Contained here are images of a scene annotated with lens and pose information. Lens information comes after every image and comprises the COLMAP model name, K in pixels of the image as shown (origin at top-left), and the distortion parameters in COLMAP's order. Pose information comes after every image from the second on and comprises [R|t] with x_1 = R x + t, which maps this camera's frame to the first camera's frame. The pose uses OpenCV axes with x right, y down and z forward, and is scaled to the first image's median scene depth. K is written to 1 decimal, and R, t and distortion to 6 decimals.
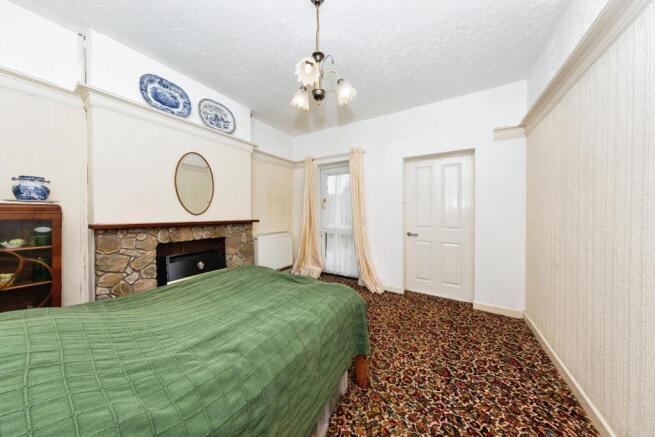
lens RADIAL K [[211.2, 0, 328.0], [0, 211.2, 213.9], [0, 0, 1]] dist [0.005771, -0.000047]
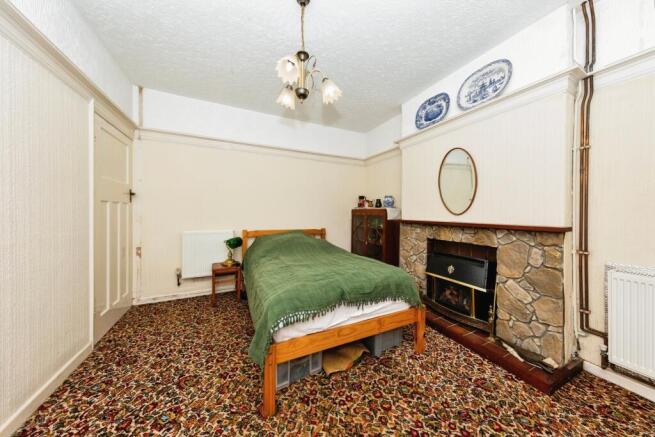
lens RADIAL K [[211.2, 0, 328.0], [0, 211.2, 213.9], [0, 0, 1]] dist [0.005771, -0.000047]
pose [[-0.551551, 0.008054, -0.834102, 0.503156], [-0.004193, 0.999914, 0.012427, -0.009743], [0.834131, 0.010351, -0.551470, 1.146482]]
